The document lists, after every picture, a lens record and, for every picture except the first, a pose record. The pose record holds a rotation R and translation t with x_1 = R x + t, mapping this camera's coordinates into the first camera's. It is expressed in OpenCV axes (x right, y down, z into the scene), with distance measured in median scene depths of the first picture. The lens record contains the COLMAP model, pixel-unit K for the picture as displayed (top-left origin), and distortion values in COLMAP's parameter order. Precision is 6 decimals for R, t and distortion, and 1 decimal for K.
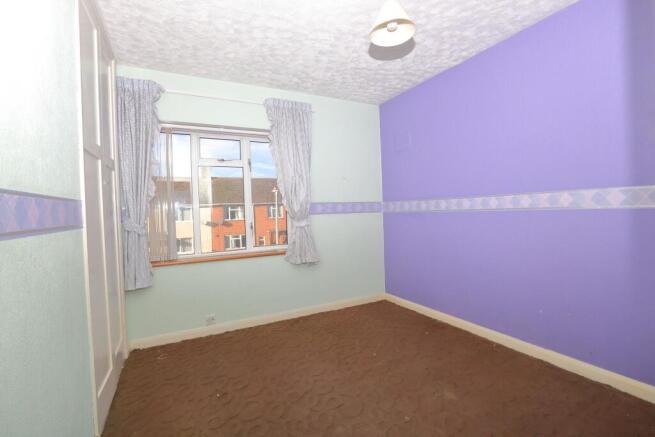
lens RADIAL K [[297.4, 0, 326.3], [0, 297.4, 212.7], [0, 0, 1]] dist [-0.050446, 0.014395]
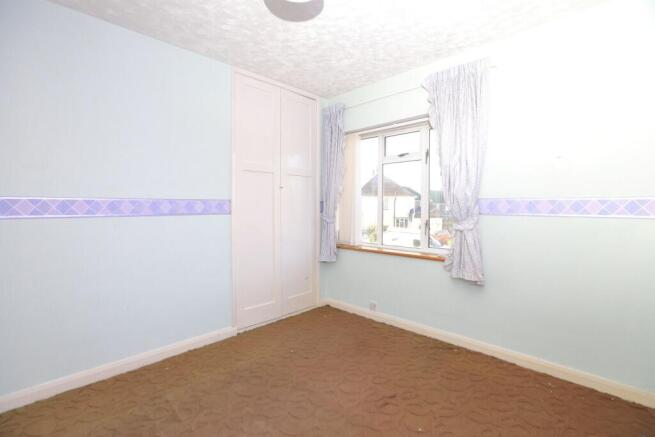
lens RADIAL K [[297.4, 0, 326.3], [0, 297.4, 212.7], [0, 0, 1]] dist [-0.050446, 0.014395]
pose [[0.317529, 0.054036, -0.946708, 0.569476], [-0.029114, 0.998460, 0.047225, -0.025860], [0.947801, 0.012567, 0.318614, 0.480910]]
